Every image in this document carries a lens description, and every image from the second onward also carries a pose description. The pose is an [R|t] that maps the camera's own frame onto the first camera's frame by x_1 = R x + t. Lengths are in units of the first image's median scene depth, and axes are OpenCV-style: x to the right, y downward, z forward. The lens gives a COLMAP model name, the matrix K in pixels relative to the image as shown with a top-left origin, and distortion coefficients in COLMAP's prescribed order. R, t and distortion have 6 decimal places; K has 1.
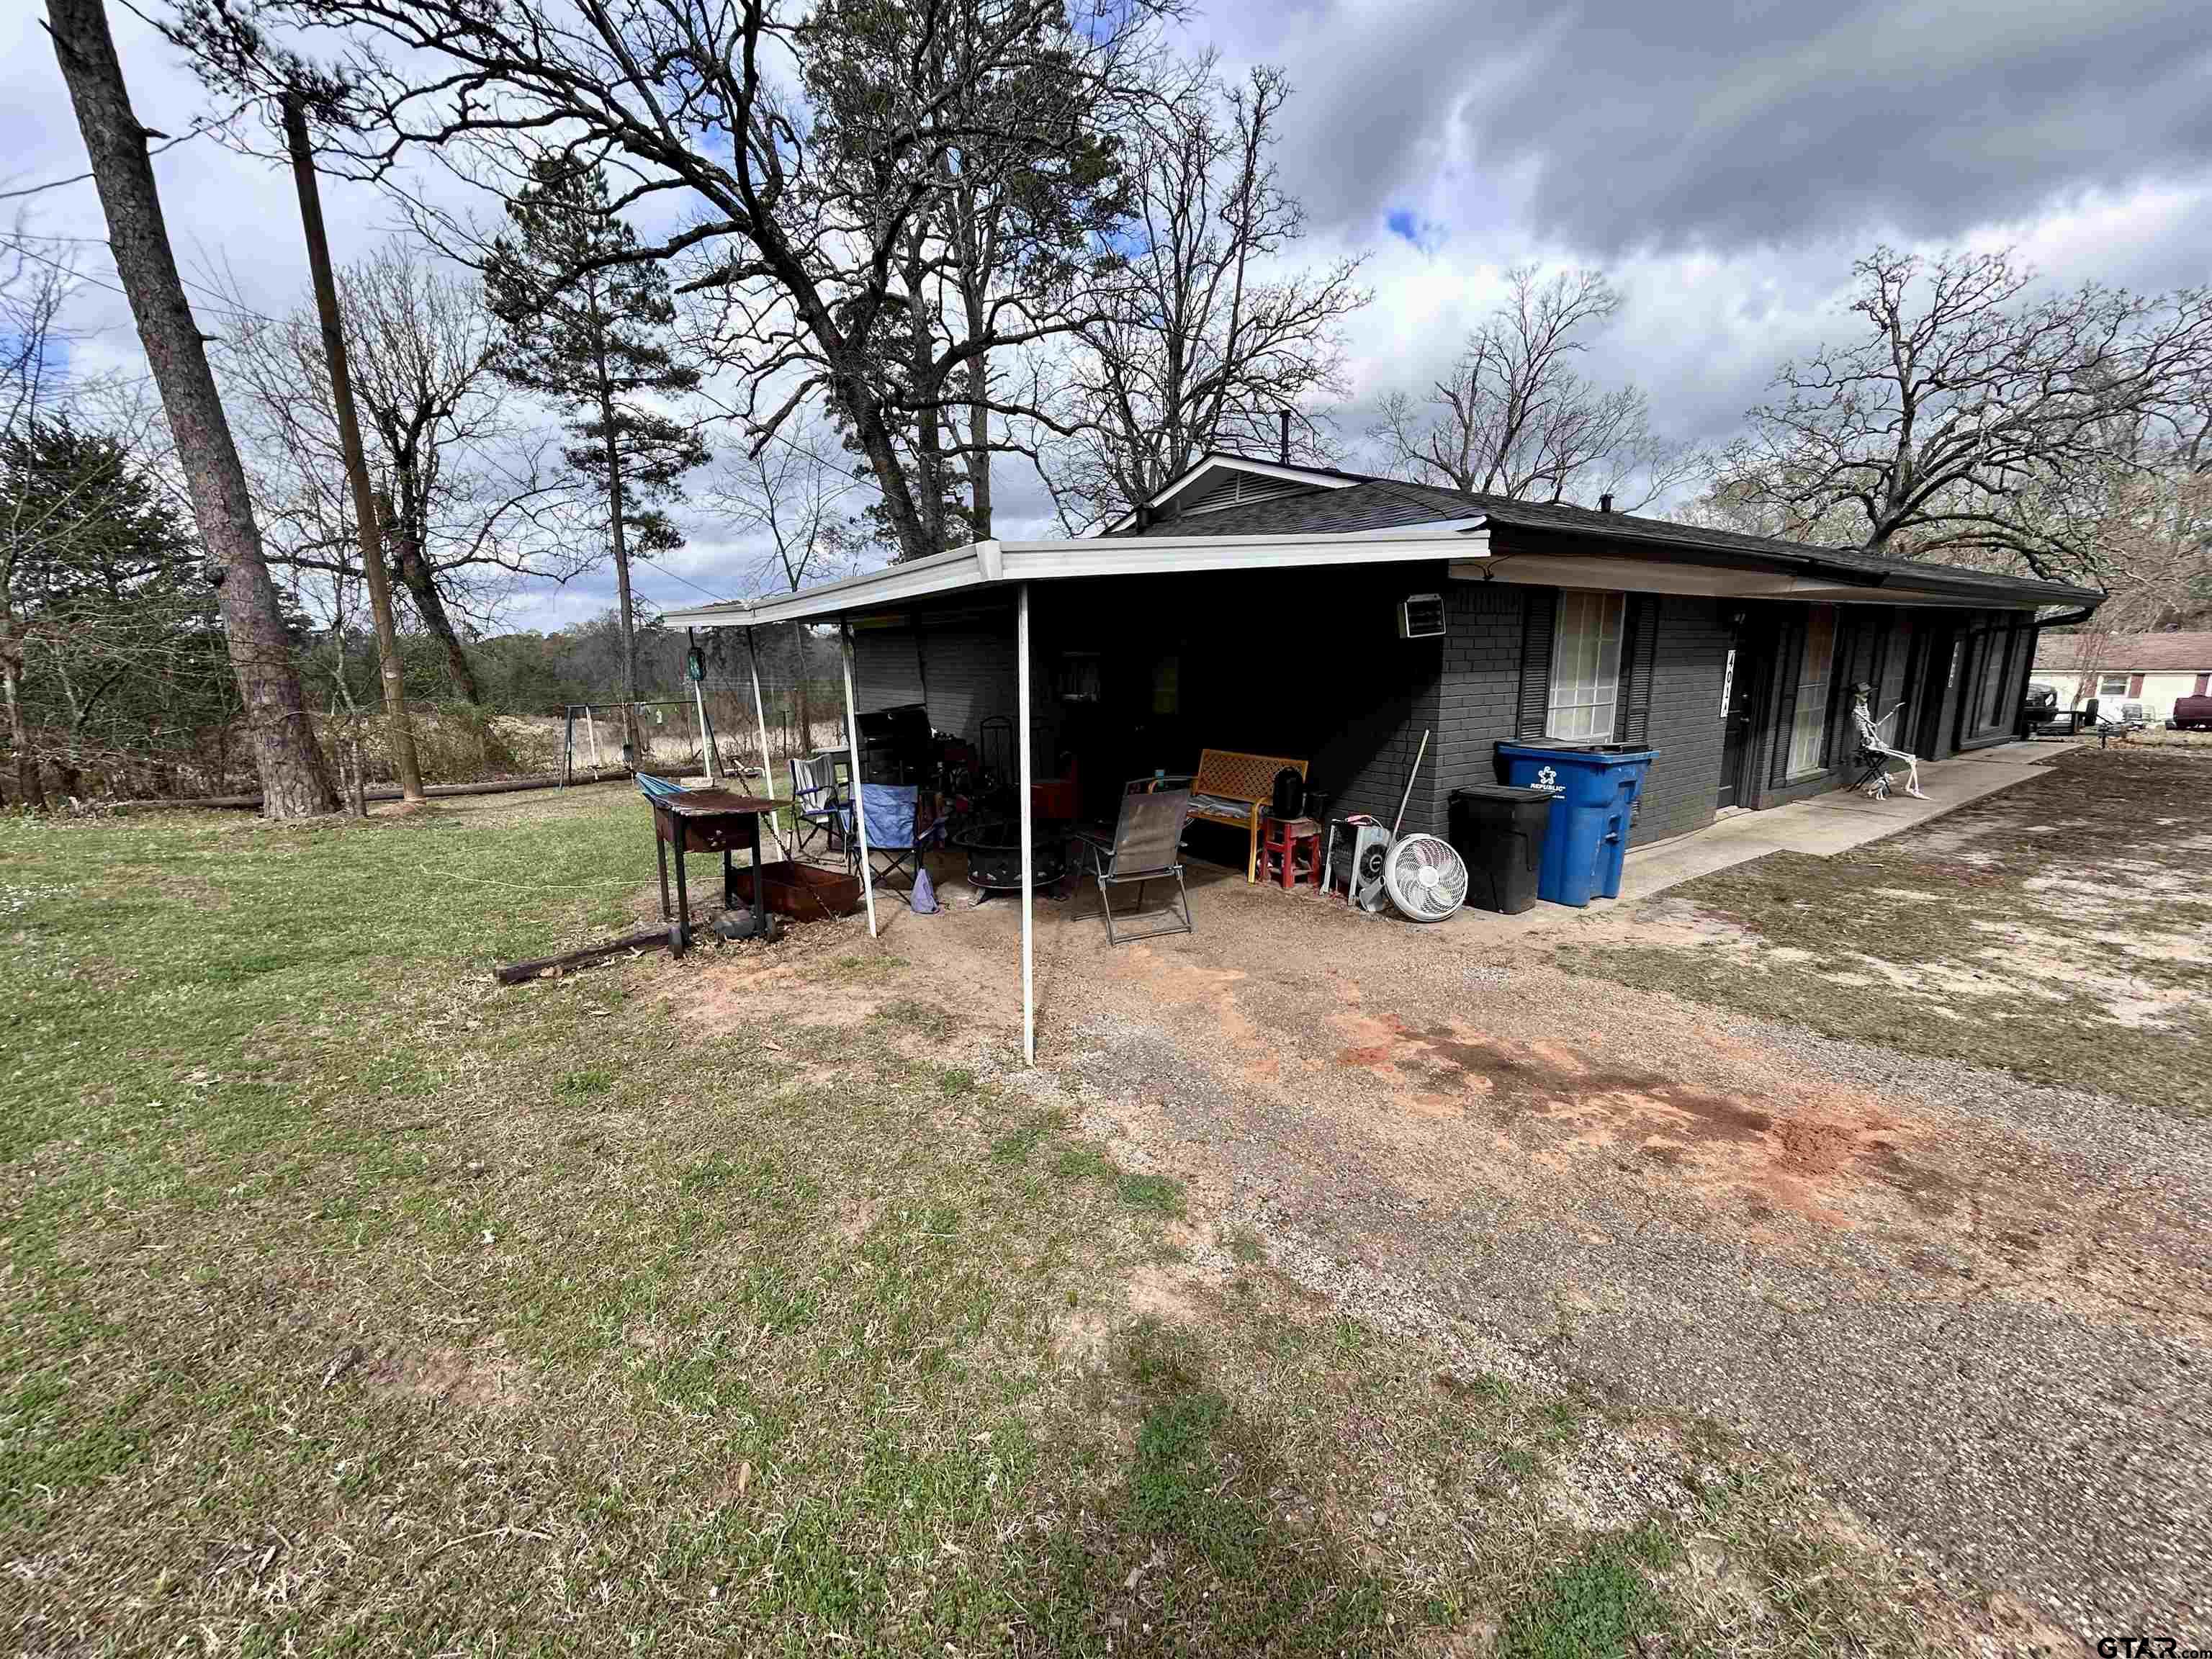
lens RADIAL K [[898.5, 0, 1109.7], [0, 898.5, 817.9], [0, 0, 1]] dist [0.000774, 0.000251]
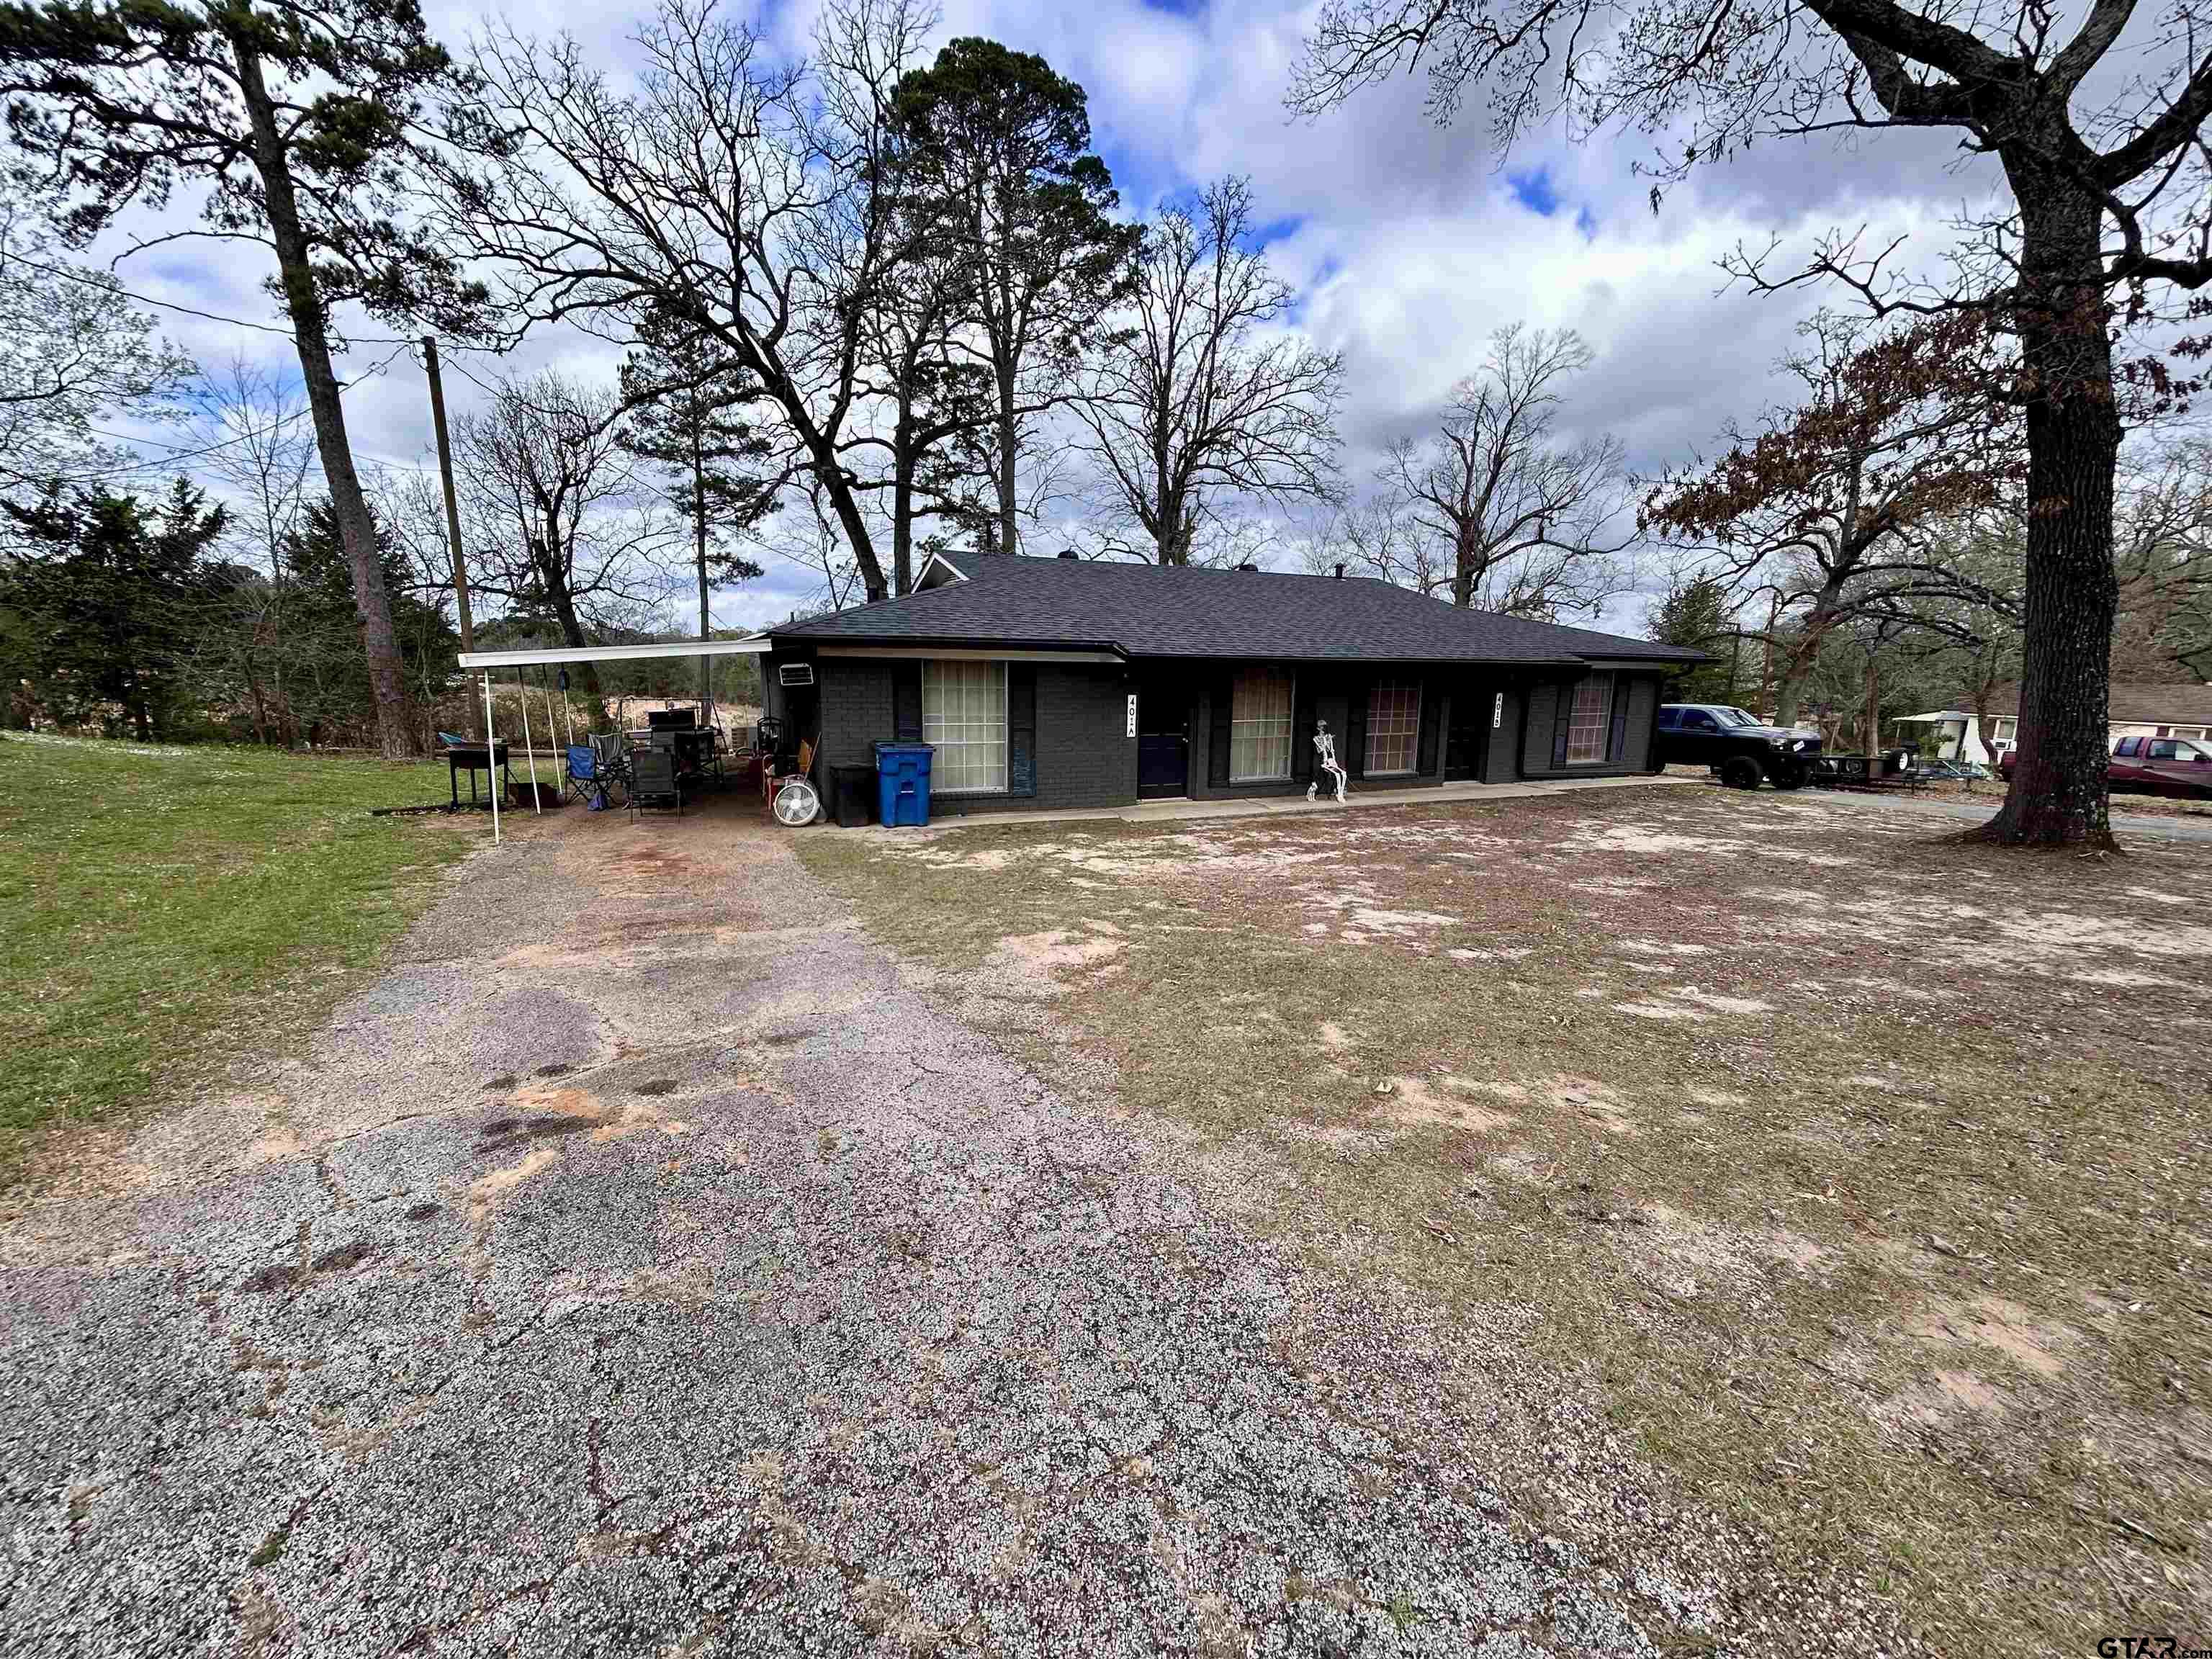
lens RADIAL K [[898.5, 0, 1109.7], [0, 898.5, 817.9], [0, 0, 1]] dist [0.000774, 0.000251]
pose [[0.981548, 0.064312, -0.180078, 0.300235], [-0.065663, 0.997841, -0.001541, 0.011401], [0.179590, 0.013337, 0.983651, -0.180863]]
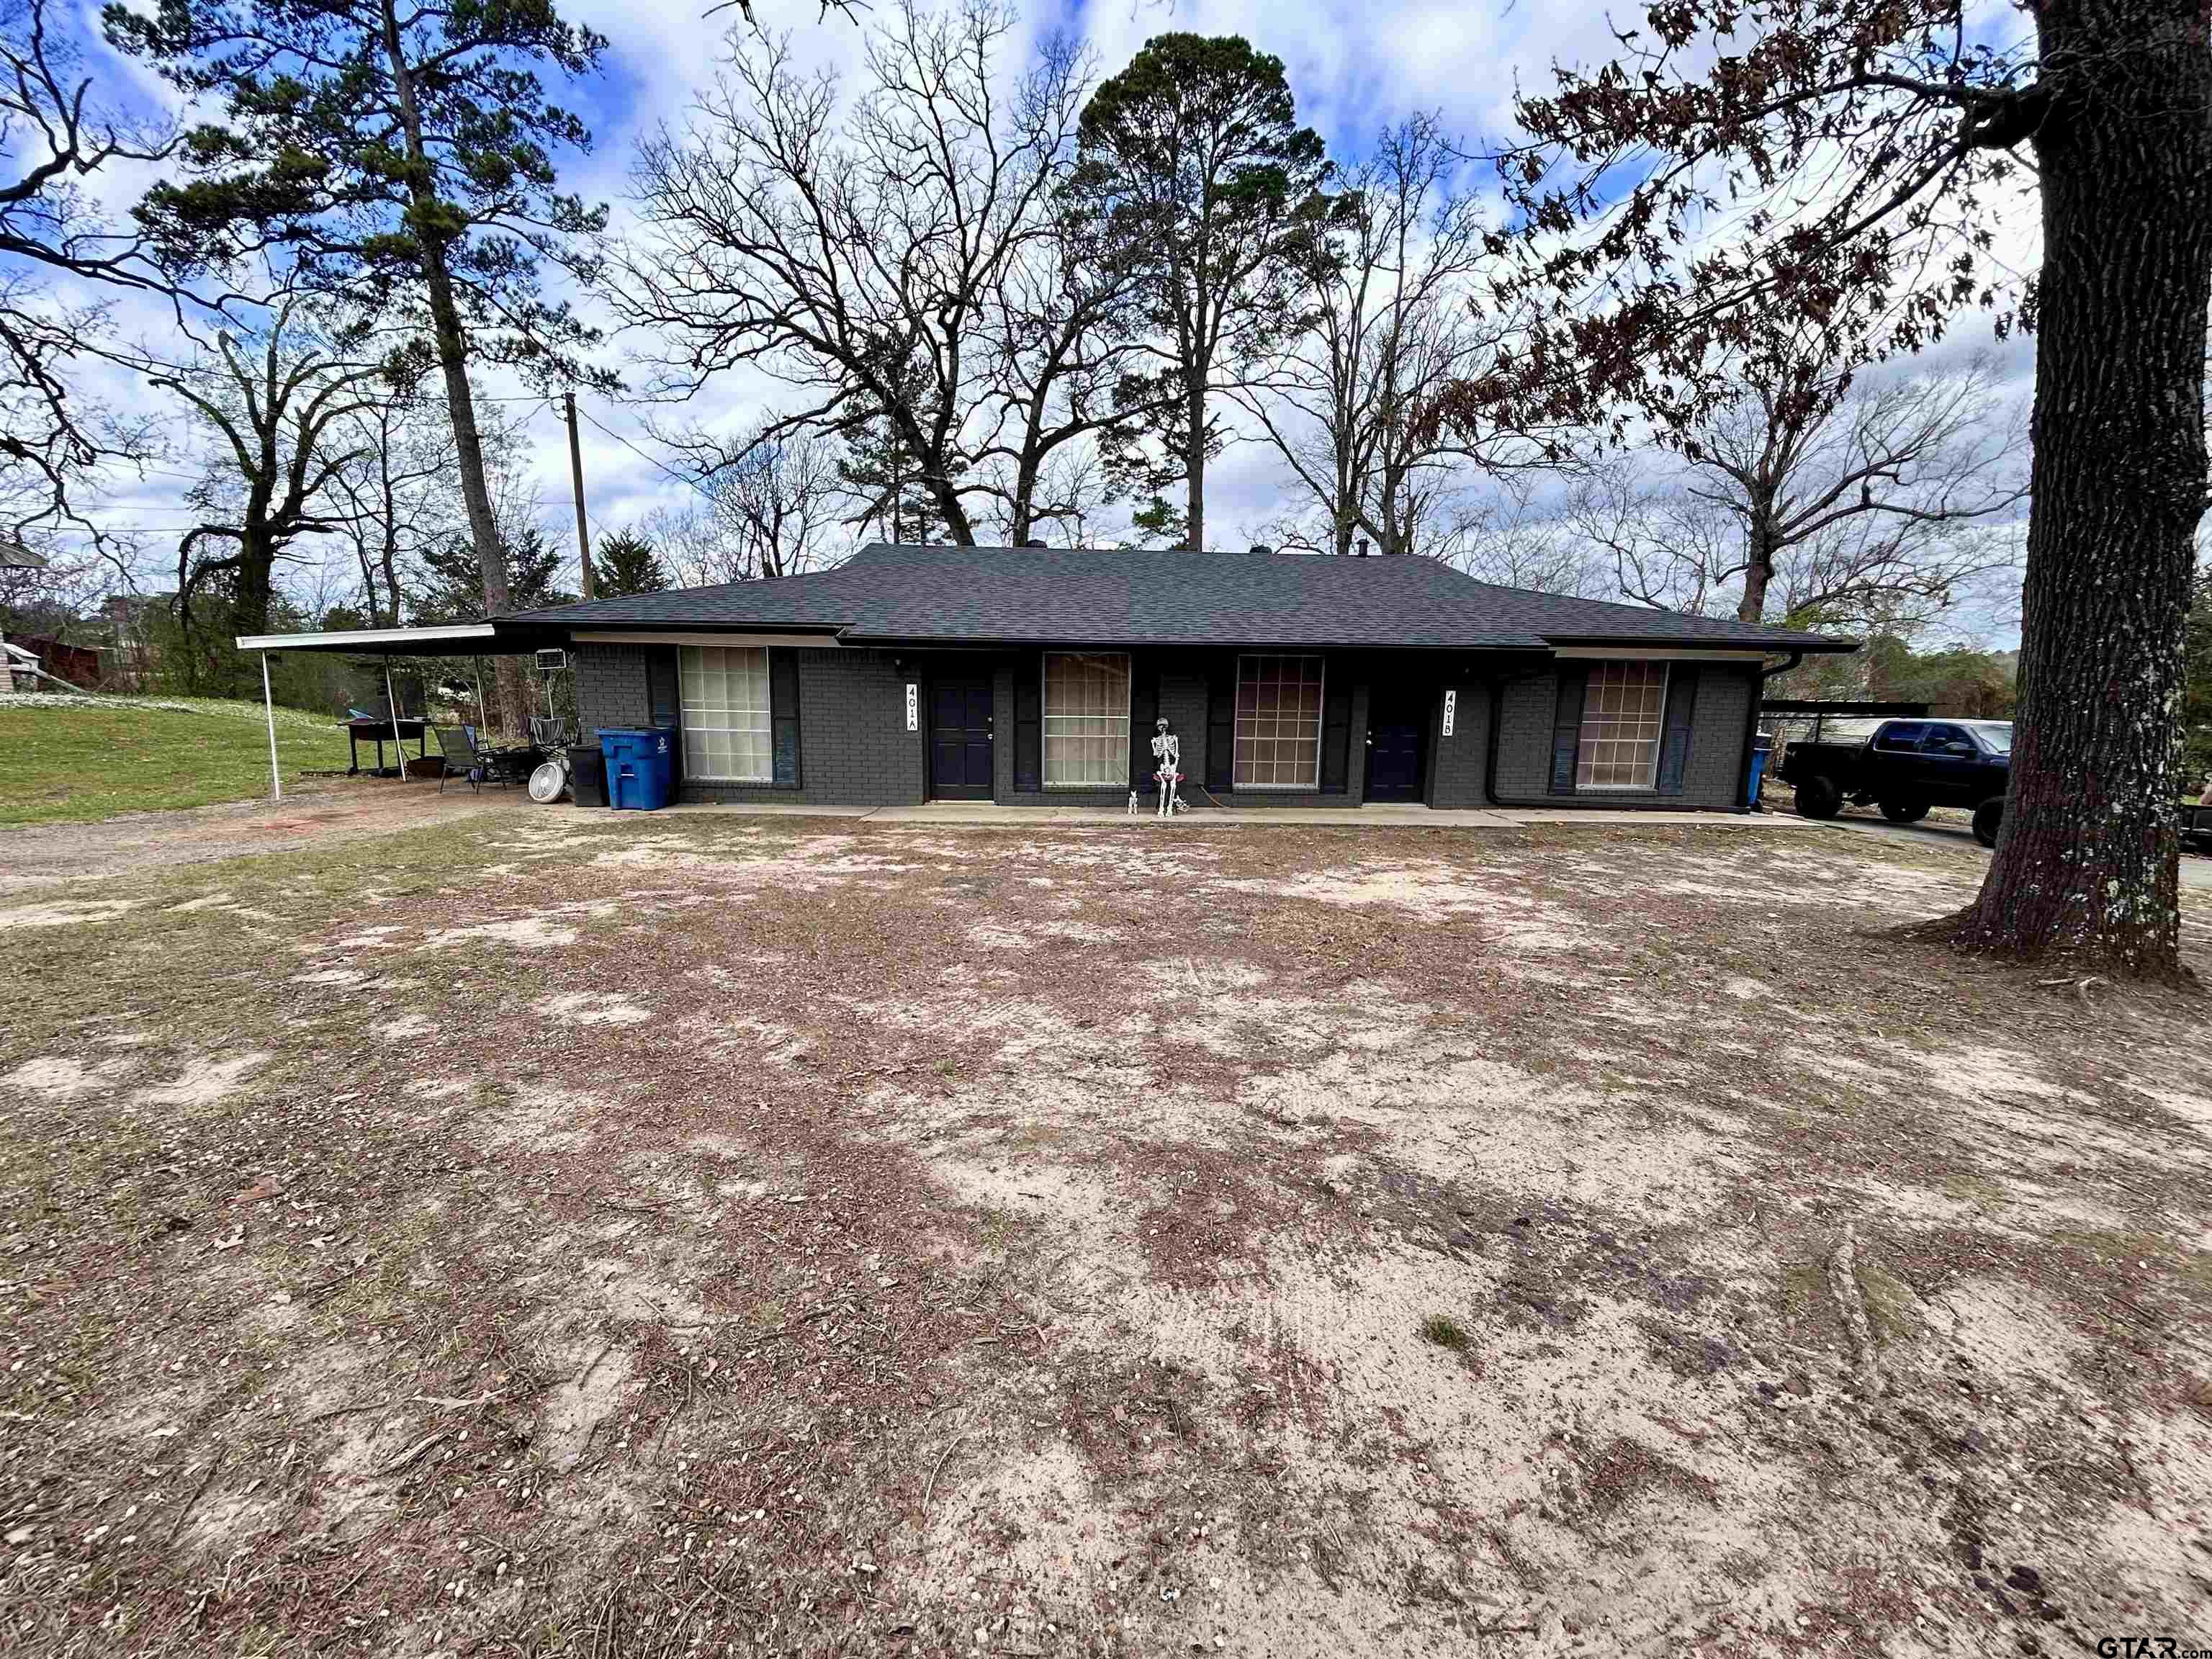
lens RADIAL K [[898.5, 0, 1109.7], [0, 898.5, 817.9], [0, 0, 1]] dist [0.000774, 0.000251]
pose [[0.839879, 0.117729, -0.529852, 0.554410], [-0.126872, 0.991732, 0.019247, -0.012705], [0.527738, 0.051058, 0.847871, -0.018037]]
